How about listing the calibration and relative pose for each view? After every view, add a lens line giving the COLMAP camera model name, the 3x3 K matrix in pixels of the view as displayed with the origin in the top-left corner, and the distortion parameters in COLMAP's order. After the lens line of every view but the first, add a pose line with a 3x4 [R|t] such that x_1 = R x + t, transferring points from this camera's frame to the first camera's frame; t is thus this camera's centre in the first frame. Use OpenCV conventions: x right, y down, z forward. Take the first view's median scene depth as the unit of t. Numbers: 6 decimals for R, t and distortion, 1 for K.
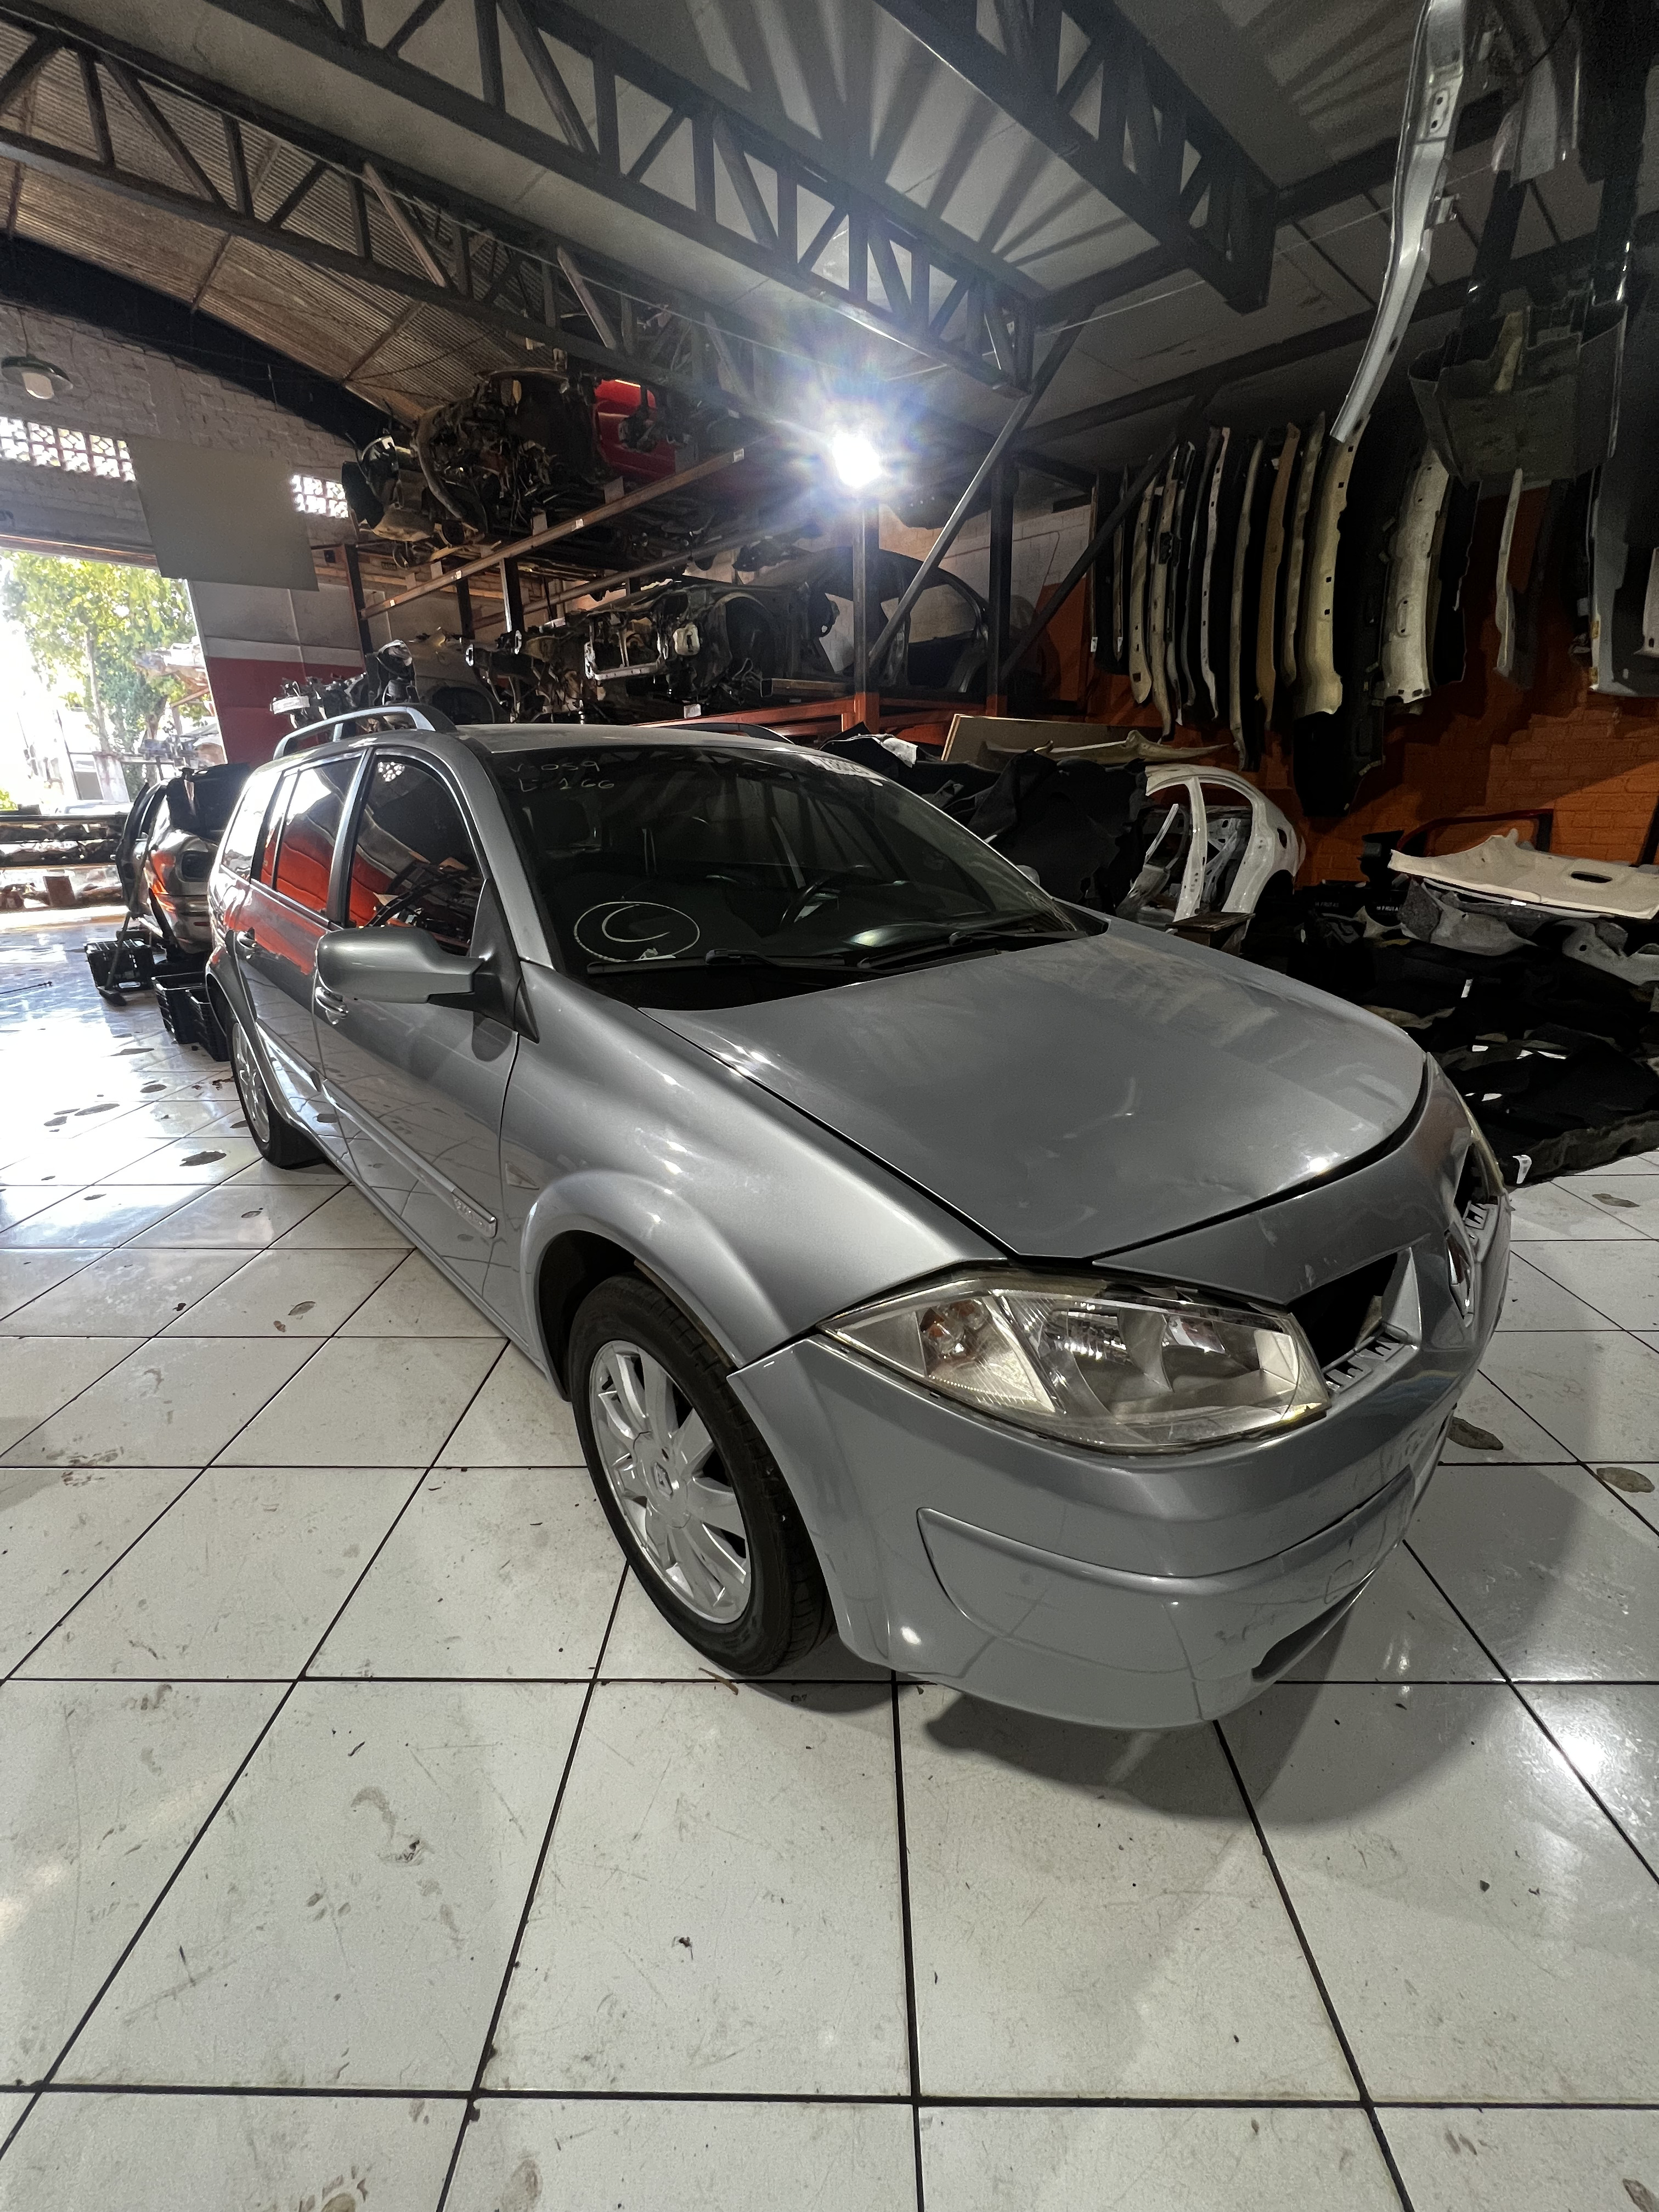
lens RADIAL K [[891.2, 0, 830.1], [0, 891.2, 1100.1], [0, 0, 1]] dist [-0.001056, 0.000709]
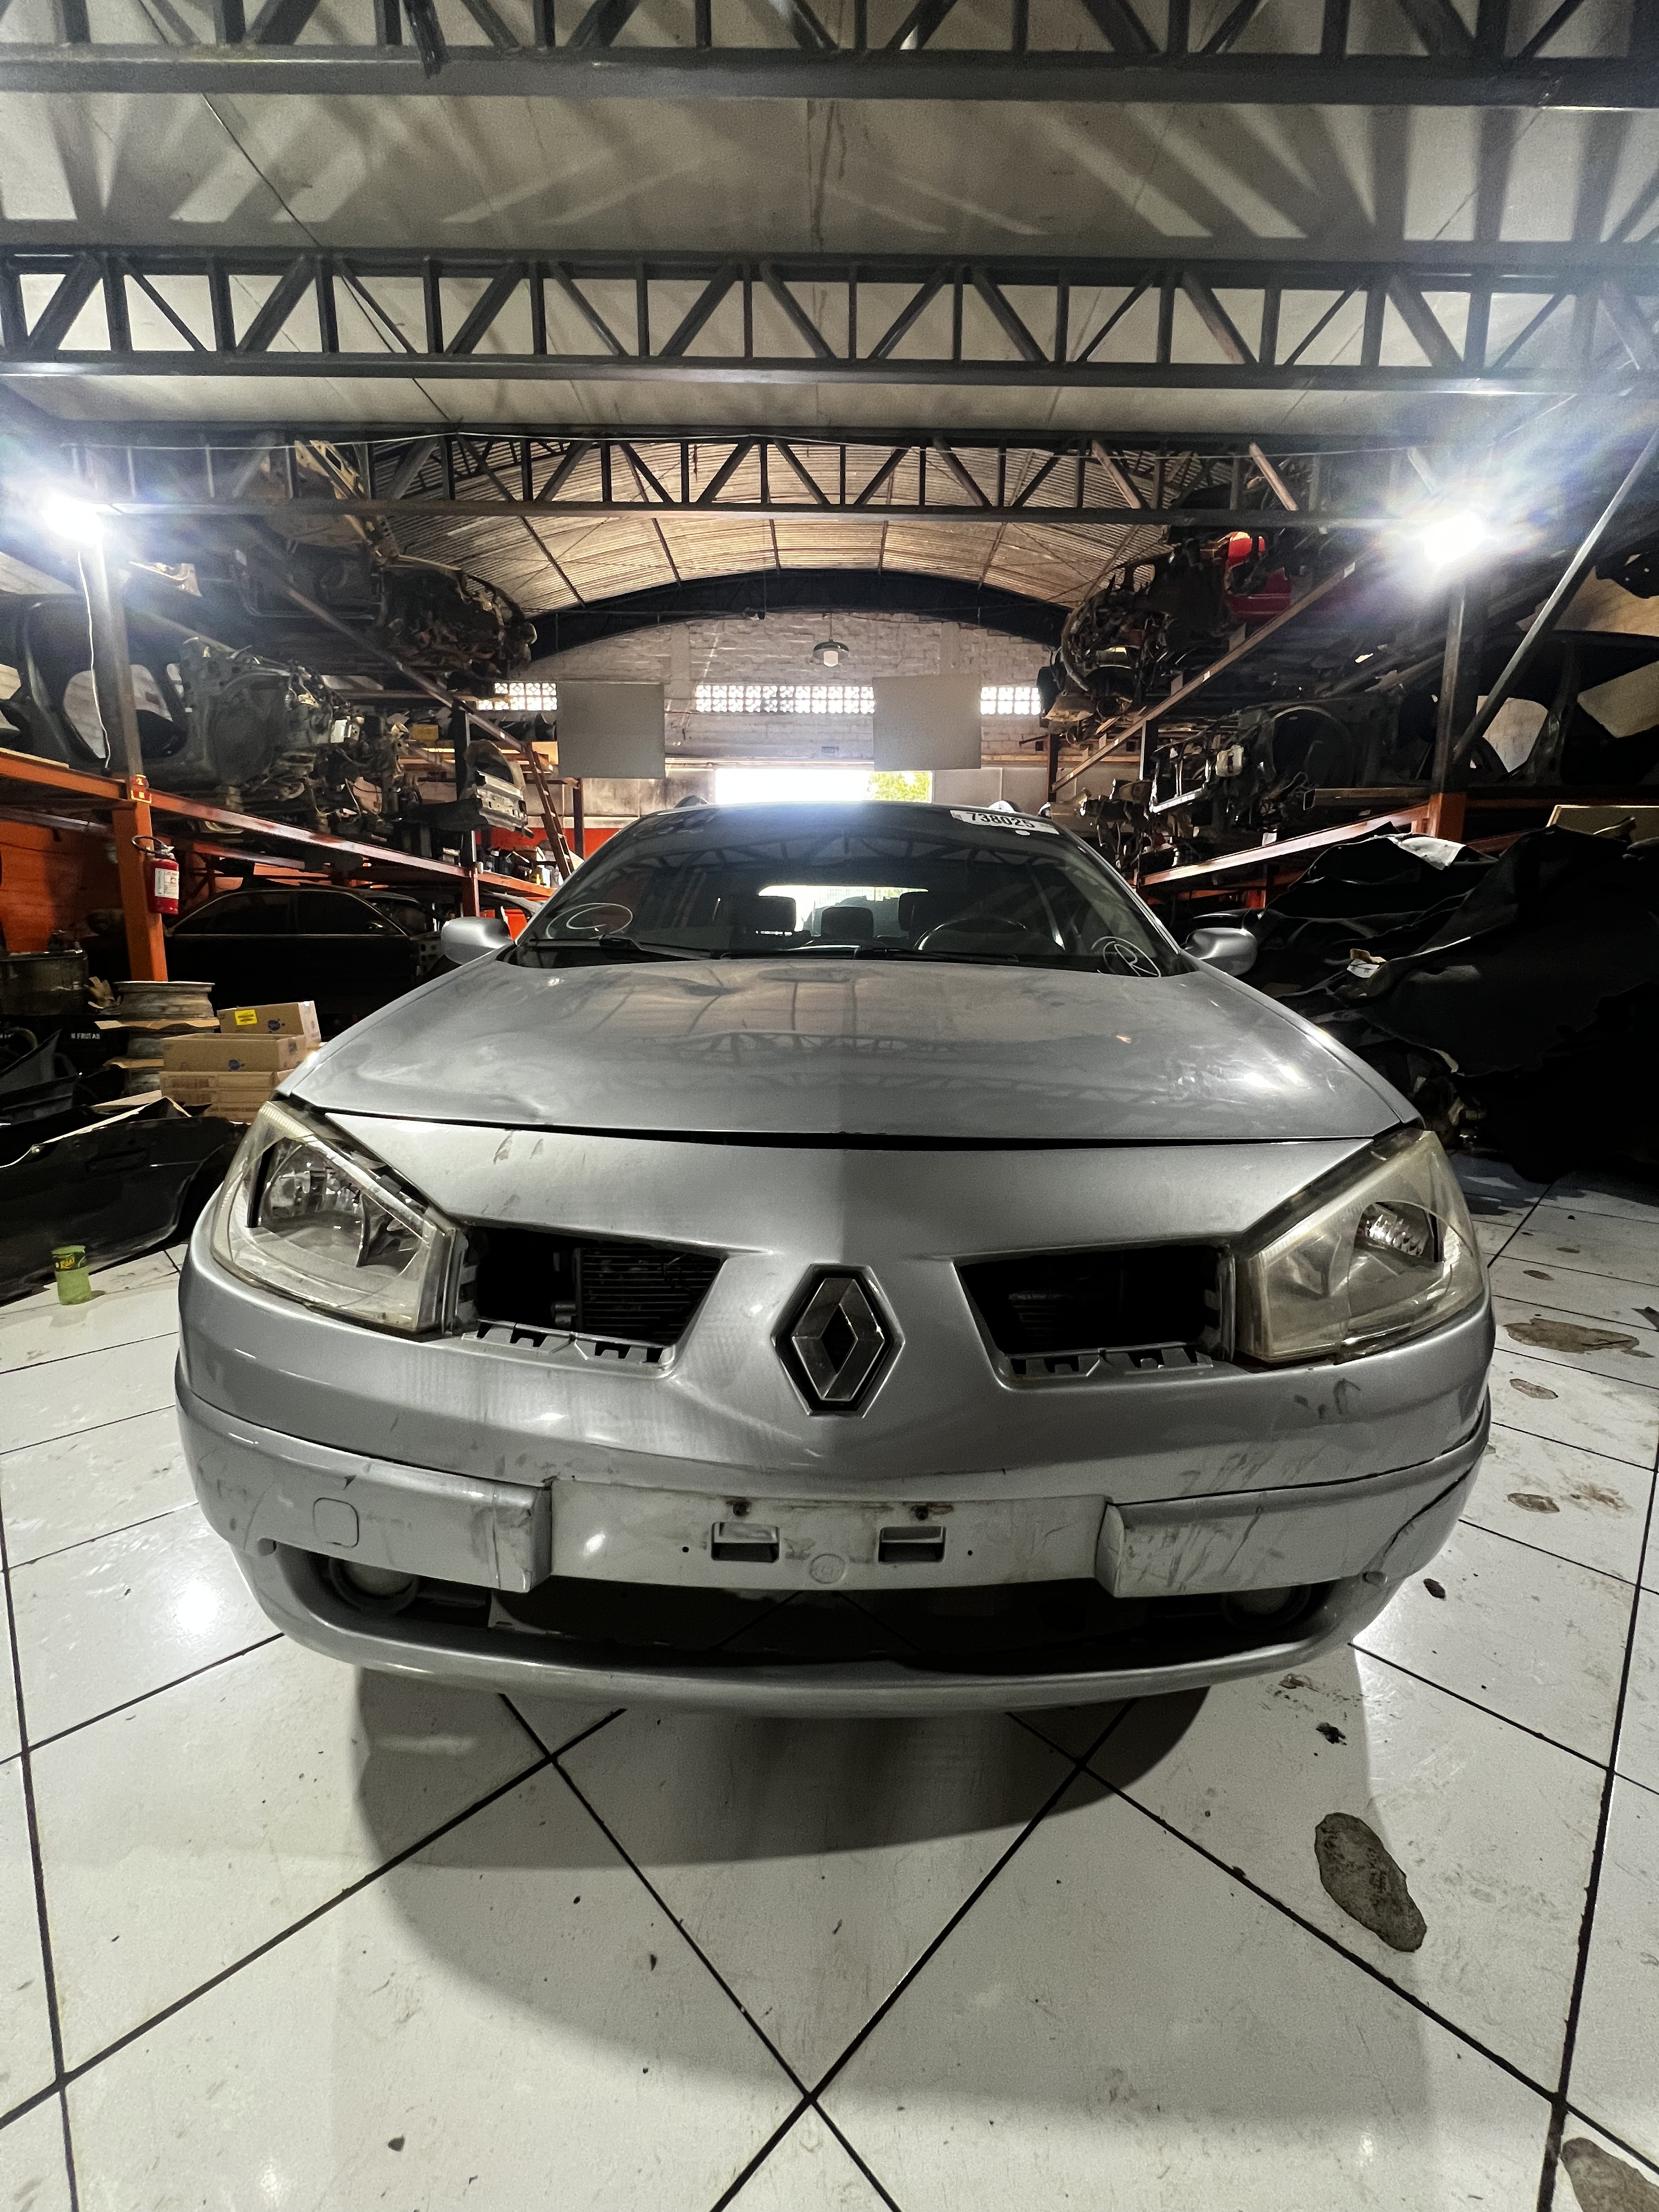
lens RADIAL K [[891.2, 0, 836.4], [0, 891.2, 1101.9], [0, 0, 1]] dist [-0.001056, 0.000709]
pose [[0.715477, 0.131759, -0.686099, 0.230543], [-0.246325, 0.966565, -0.071252, 0.014056], [0.653771, 0.219982, 0.724011, 0.095462]]
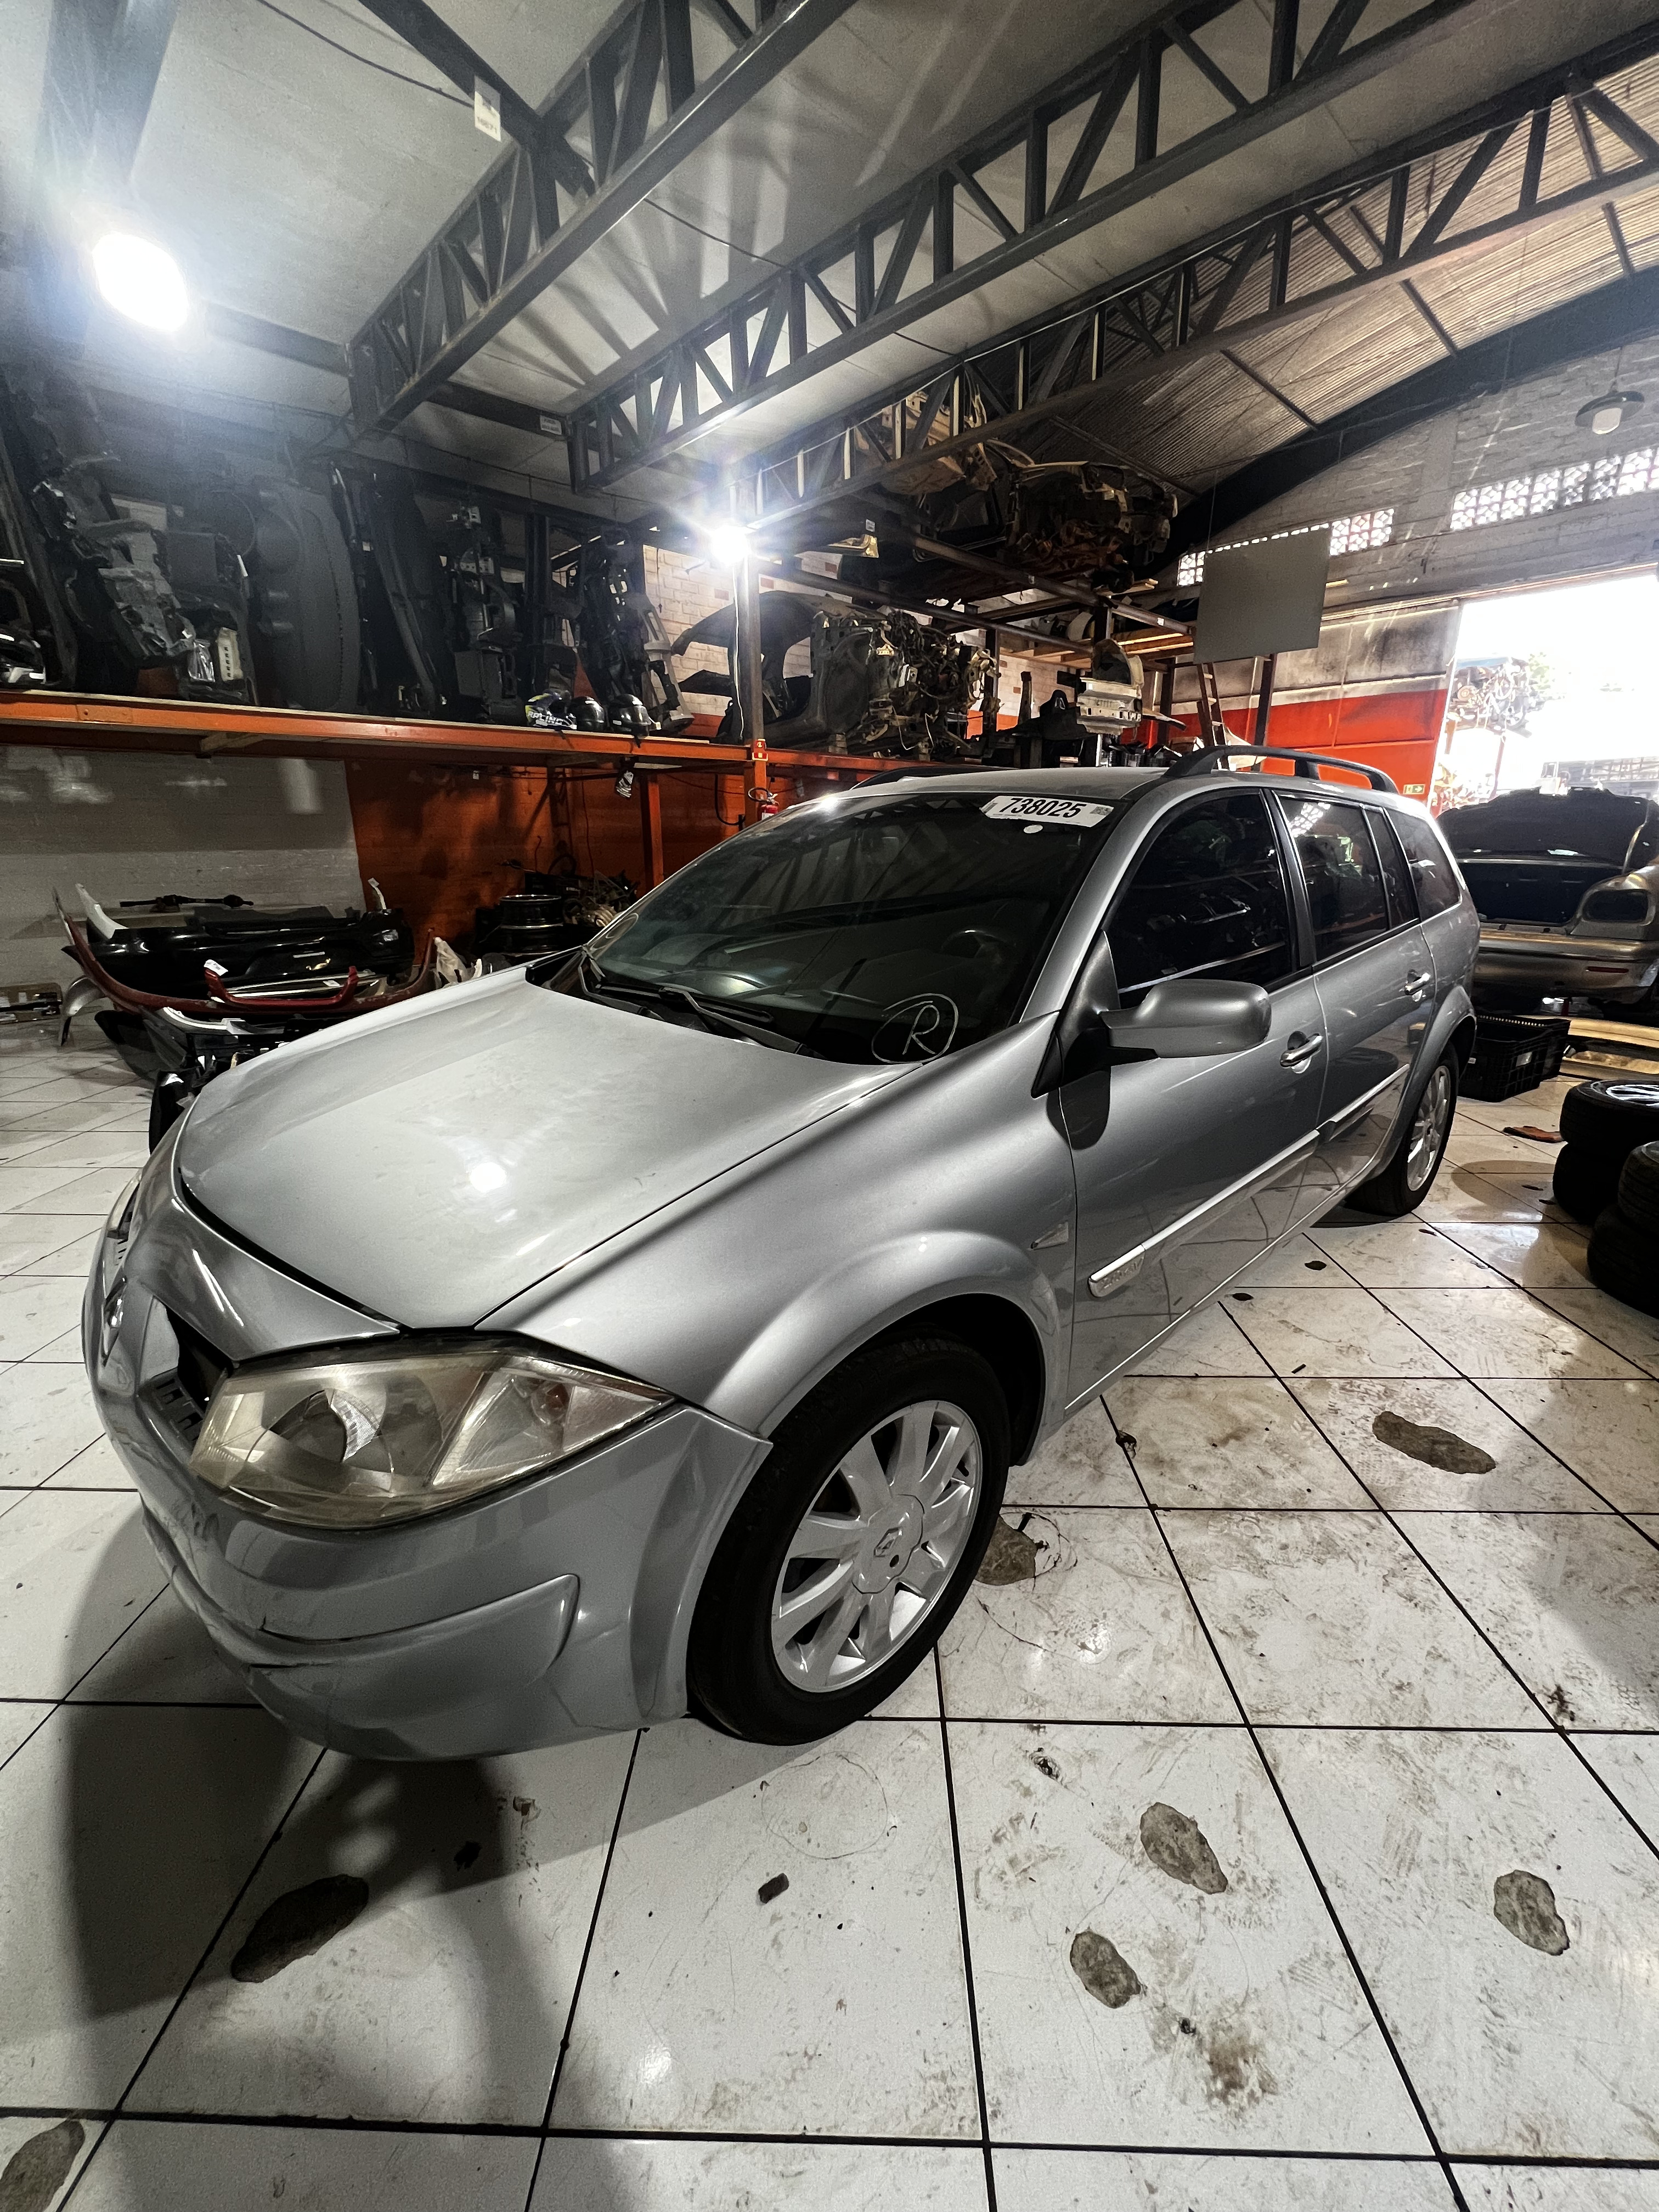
lens RADIAL K [[891.2, 0, 839.9], [0, 891.2, 1105.5], [0, 0, 1]] dist [-0.001056, 0.000709]
pose [[-0.013411, 0.308545, -0.951115, 0.324088], [-0.321781, 0.899269, 0.296263, -0.123070], [0.946719, 0.310024, 0.087224, 0.327649]]
